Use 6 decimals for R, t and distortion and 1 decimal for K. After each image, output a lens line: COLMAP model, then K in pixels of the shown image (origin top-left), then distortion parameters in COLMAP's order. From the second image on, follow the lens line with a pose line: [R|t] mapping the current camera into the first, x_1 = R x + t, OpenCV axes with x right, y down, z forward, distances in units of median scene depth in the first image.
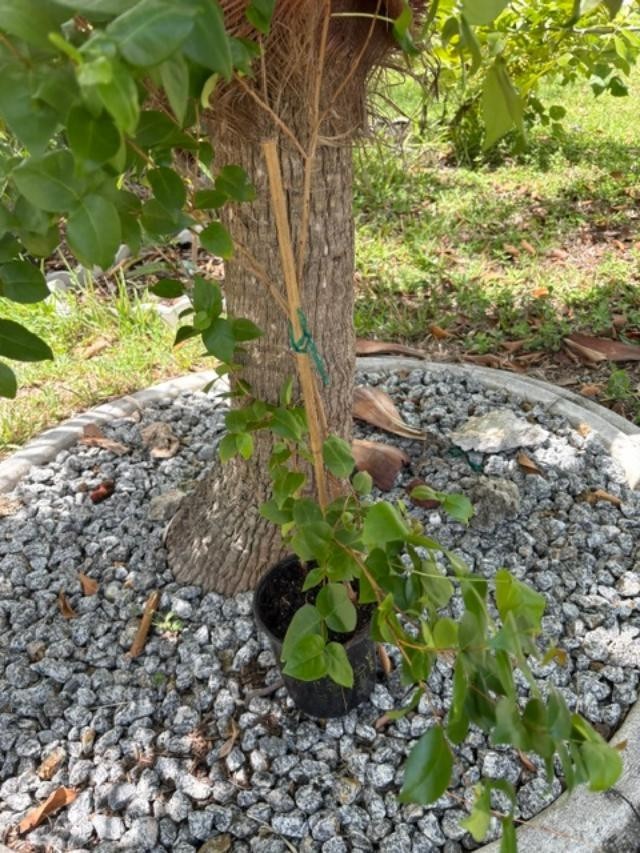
lens RADIAL K [[650.5, 0, 323.1], [0, 650.5, 427.7], [0, 0, 1]] dist [-0.007854, -0.005098]
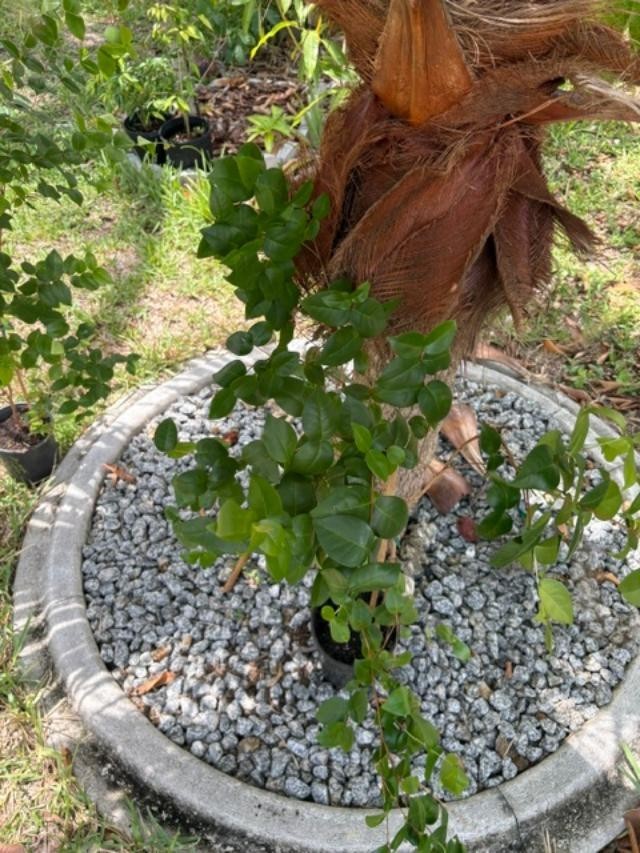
lens RADIAL K [[650.5, 0, 323.5], [0, 650.5, 422.6], [0, 0, 1]] dist [-0.007854, -0.005098]
pose [[0.951493, 0.278439, -0.130892, -0.004935], [-0.237719, 0.935397, 0.261767, -0.399507], [0.195322, -0.217954, 0.956214, -0.227350]]
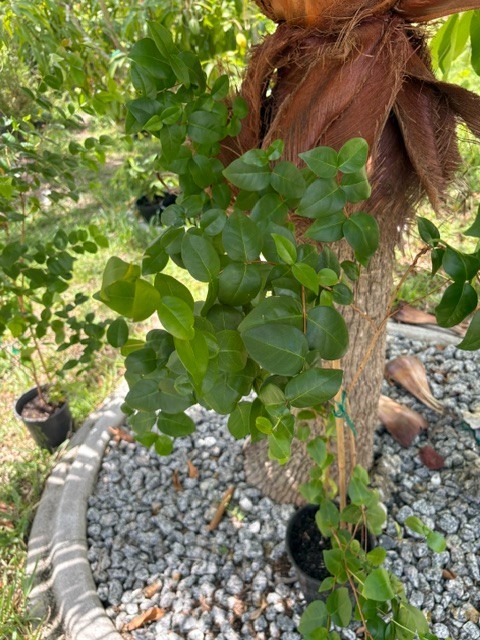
lens RADIAL K [[488.0, 0, 246.2], [0, 488.0, 321.5], [0, 0, 1]] dist [-0.007854, -0.005098]
pose [[0.945102, 0.146651, -0.292021, 0.052512], [-0.137864, 0.989160, 0.050564, -0.200794], [0.296271, -0.007529, 0.955074, -0.079948]]
